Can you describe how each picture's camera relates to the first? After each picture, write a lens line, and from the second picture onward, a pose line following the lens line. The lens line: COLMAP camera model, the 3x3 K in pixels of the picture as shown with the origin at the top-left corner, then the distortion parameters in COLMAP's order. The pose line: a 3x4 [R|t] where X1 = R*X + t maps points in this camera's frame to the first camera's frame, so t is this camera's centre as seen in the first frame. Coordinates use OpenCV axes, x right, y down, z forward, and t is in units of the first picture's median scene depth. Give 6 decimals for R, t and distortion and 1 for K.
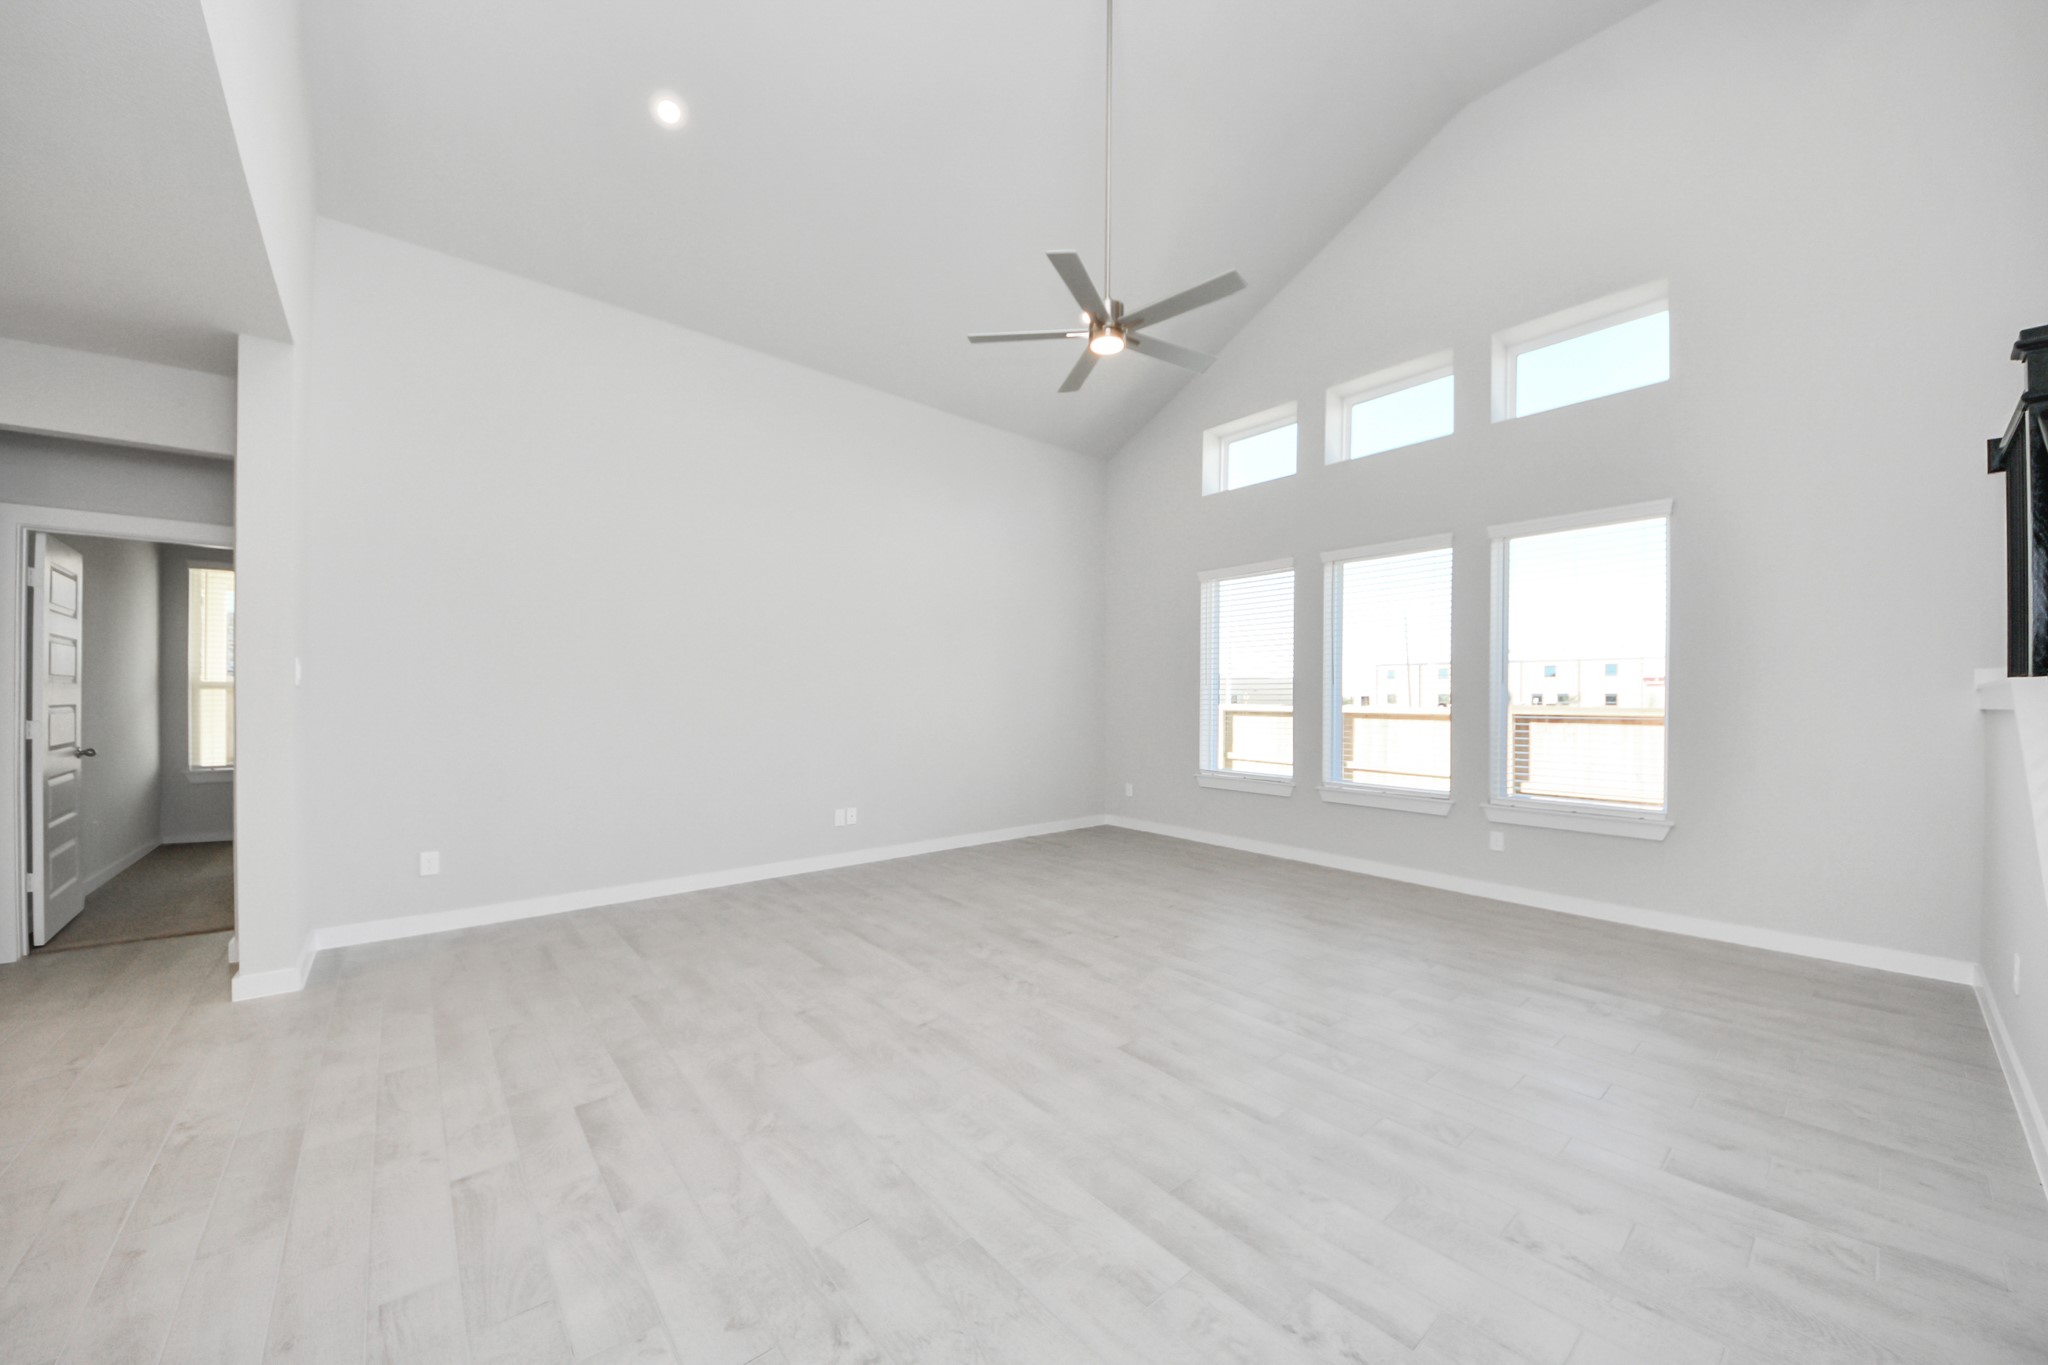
lens RADIAL K [[733.7, 0, 1027.5], [0, 733.7, 689.3], [0, 0, 1]] dist [0.031573, -0.017850]
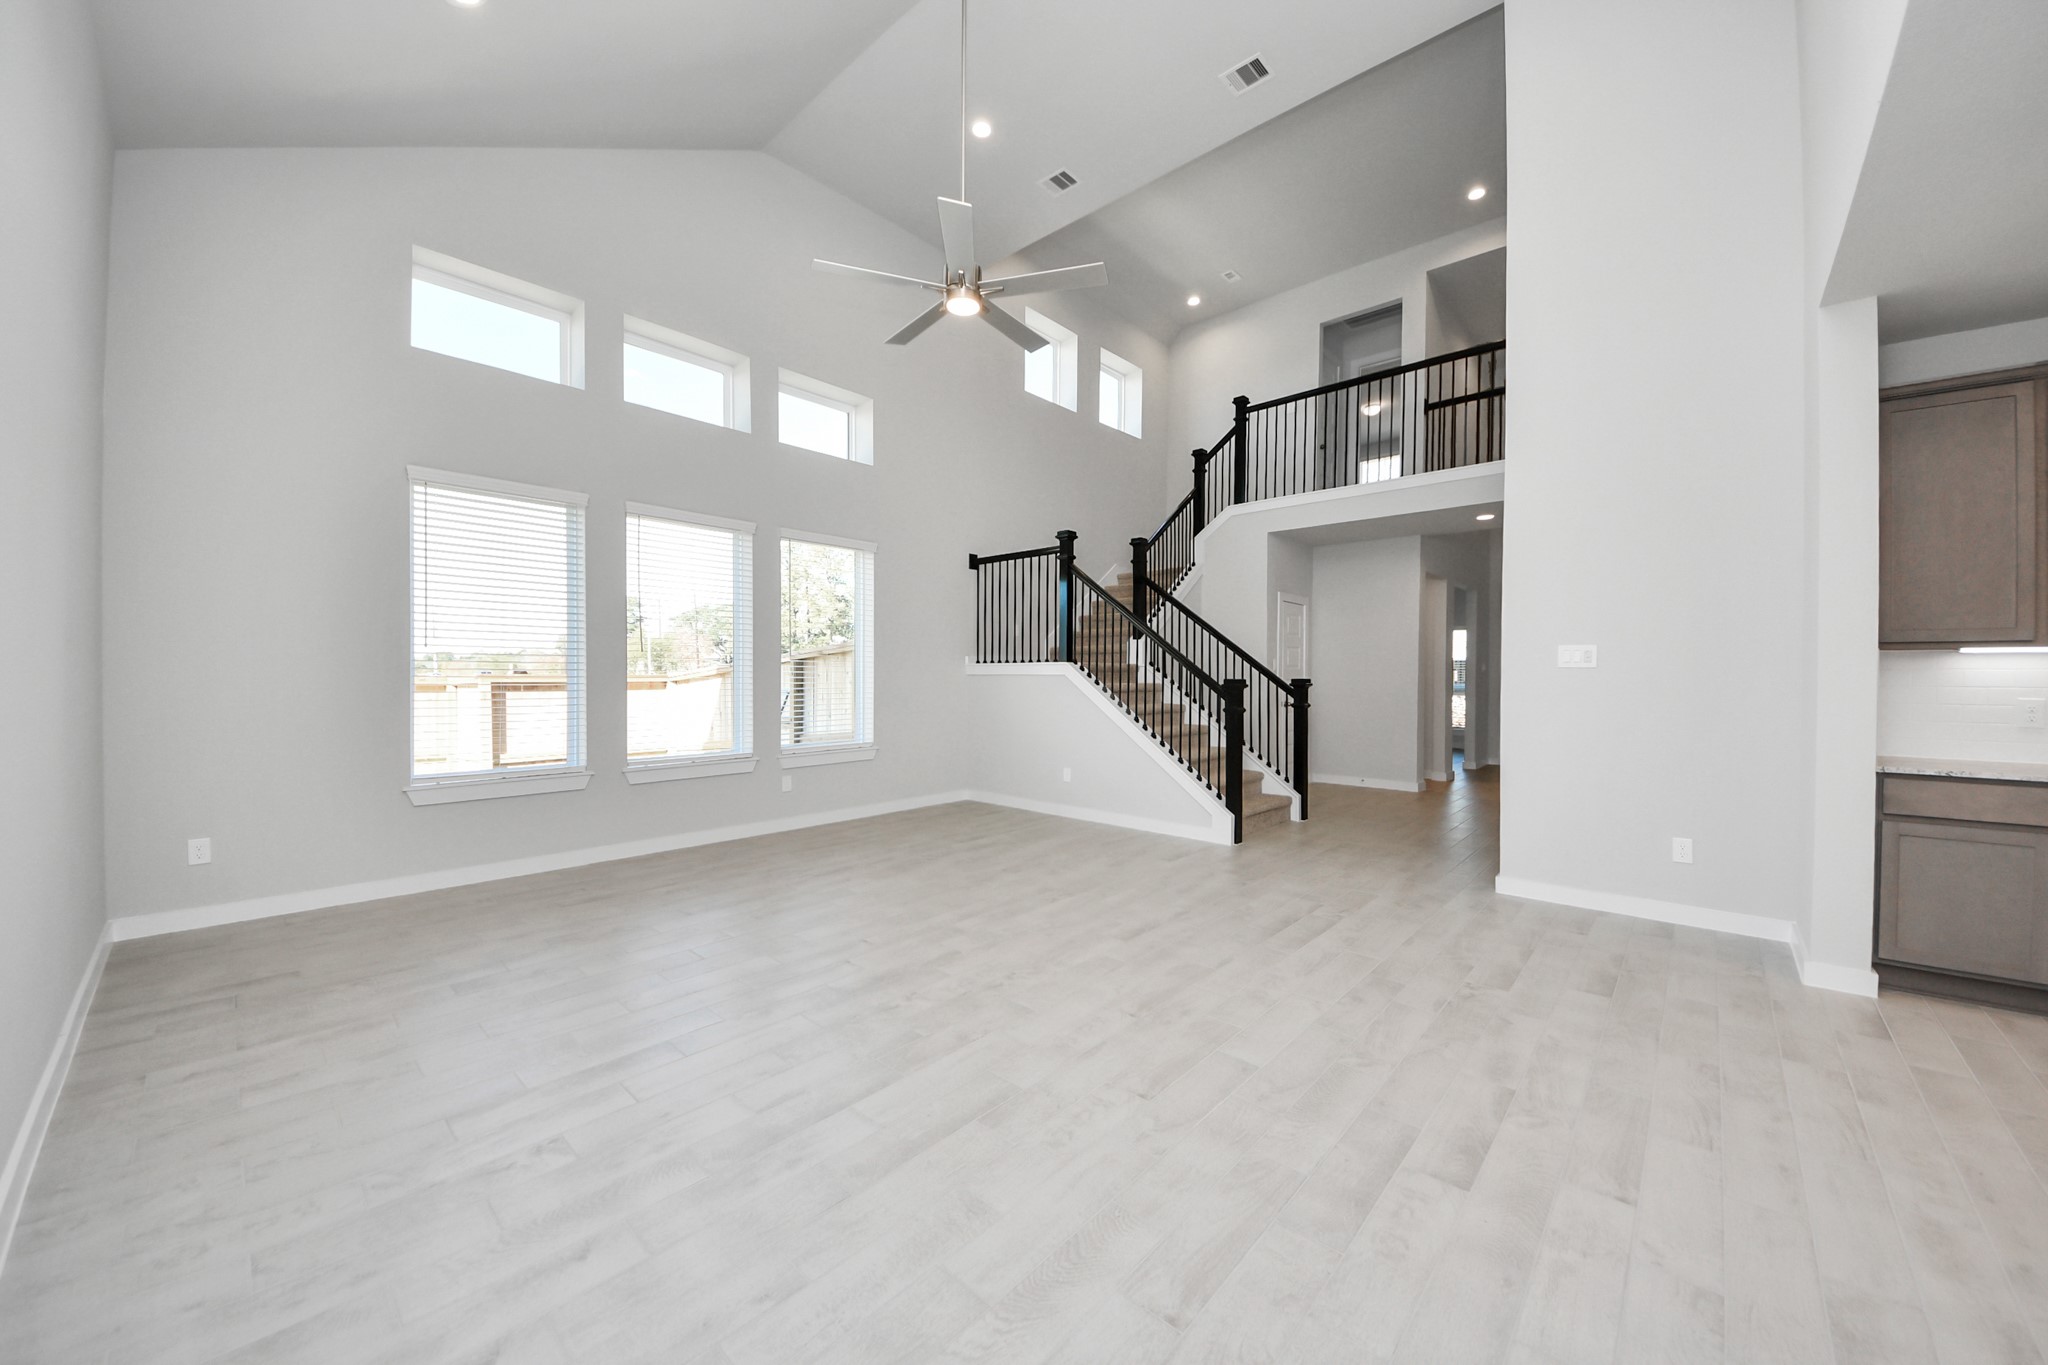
lens RADIAL K [[733.7, 0, 1027.5], [0, 733.7, 689.3], [0, 0, 1]] dist [0.031573, -0.017850]
pose [[-0.124966, -0.032968, 0.991613, -0.989746], [-0.014952, 0.999397, 0.031343, 0.003475], [-0.992048, -0.010909, -0.125383, 1.177149]]
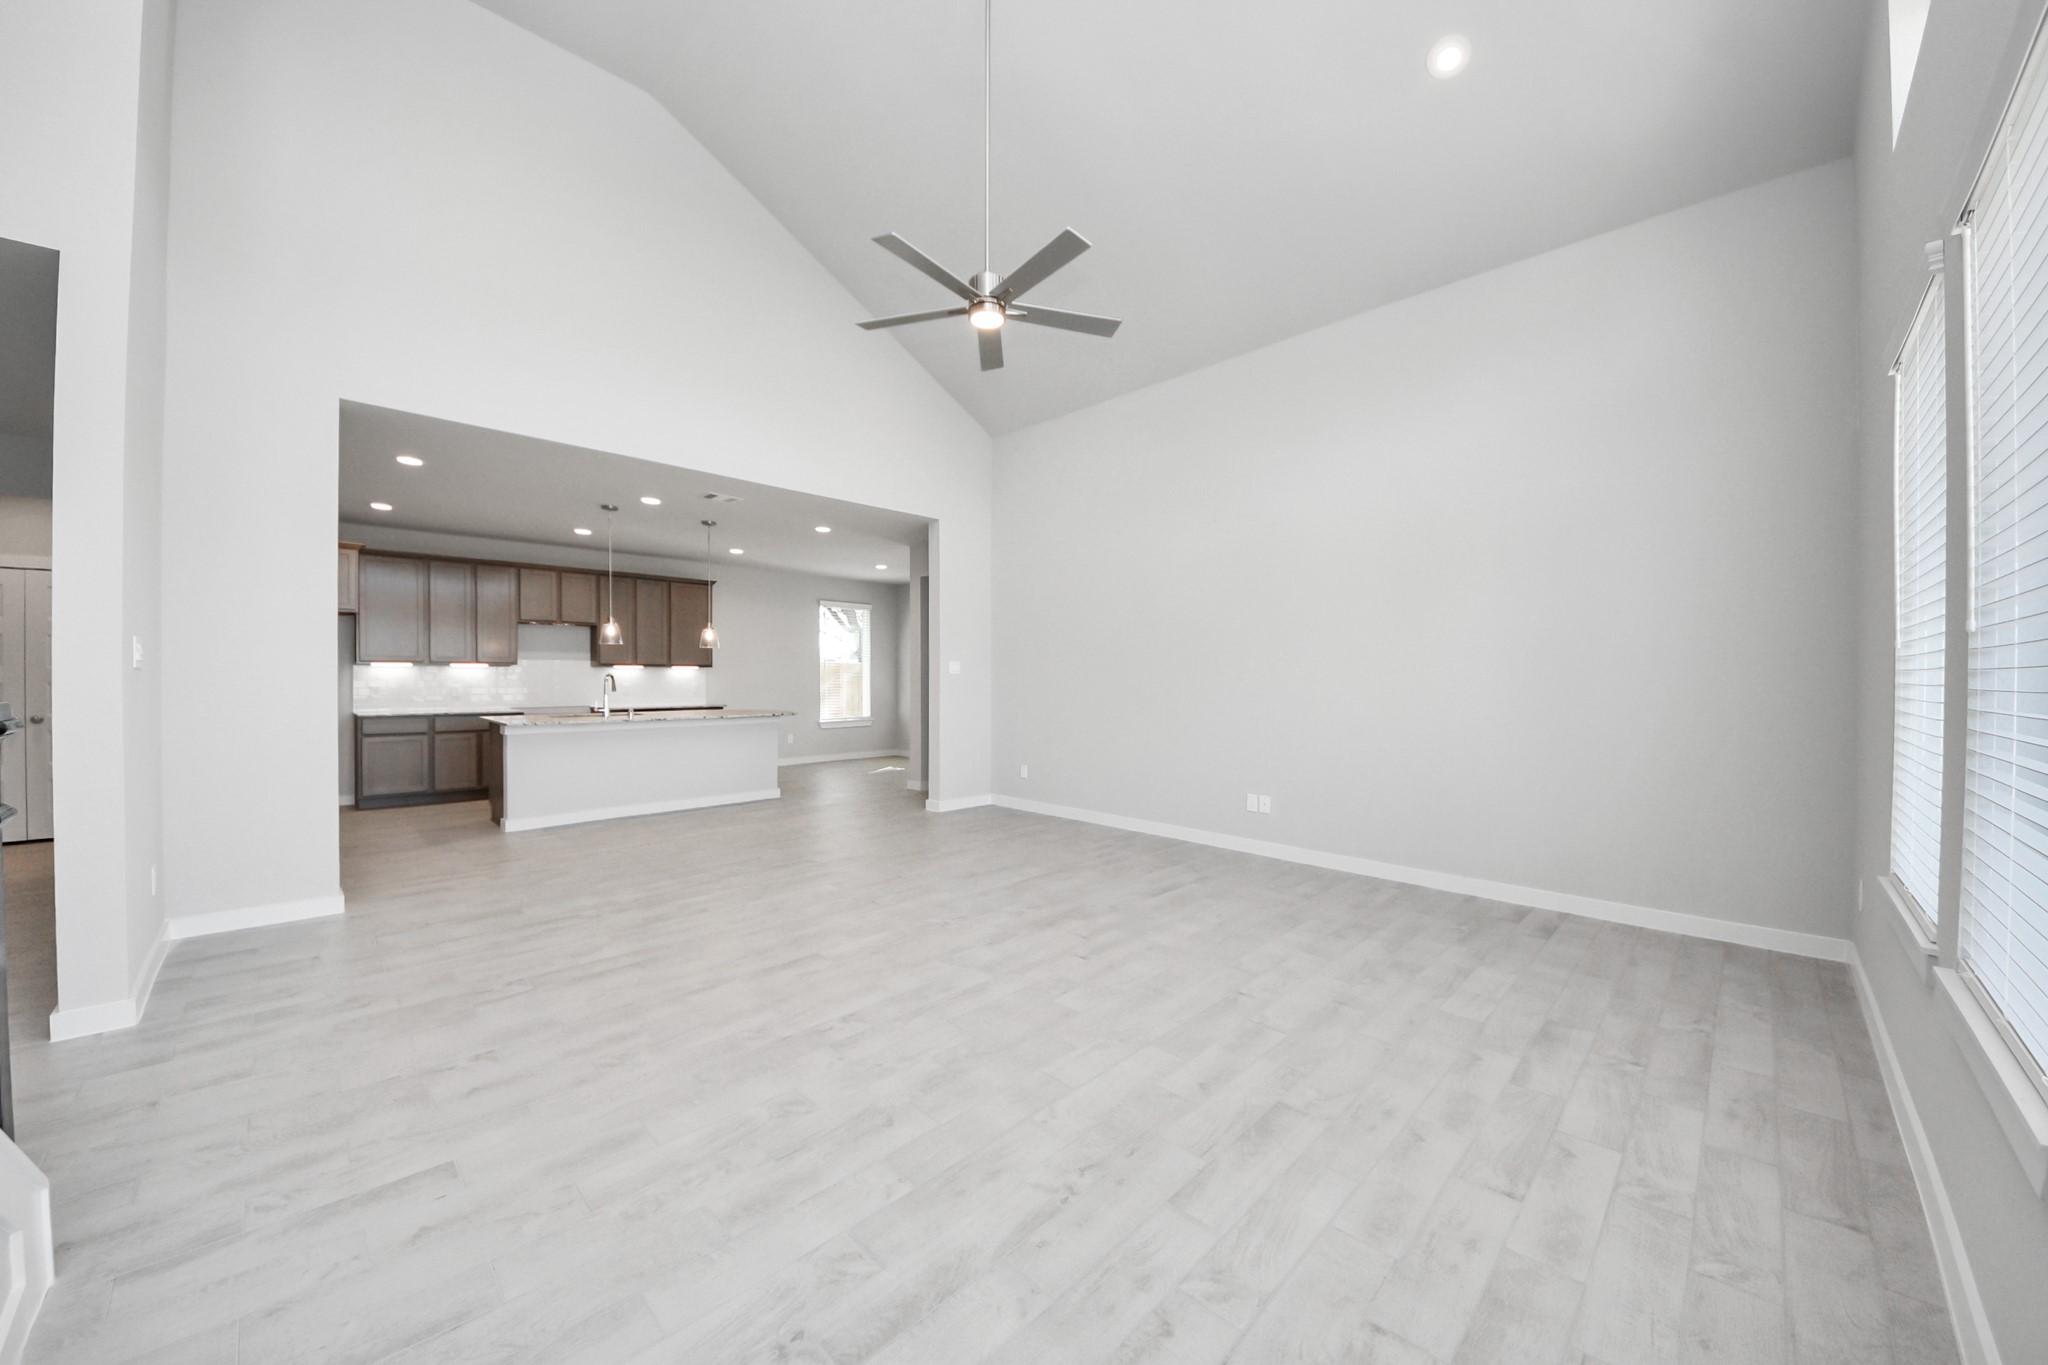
lens RADIAL K [[733.7, 0, 1027.5], [0, 733.7, 689.3], [0, 0, 1]] dist [0.031573, -0.017850]
pose [[0.086255, 0.013016, -0.996188, 1.250832], [0.007954, 0.999874, 0.013753, 0.011888], [0.996241, -0.009110, 0.086140, 1.106077]]
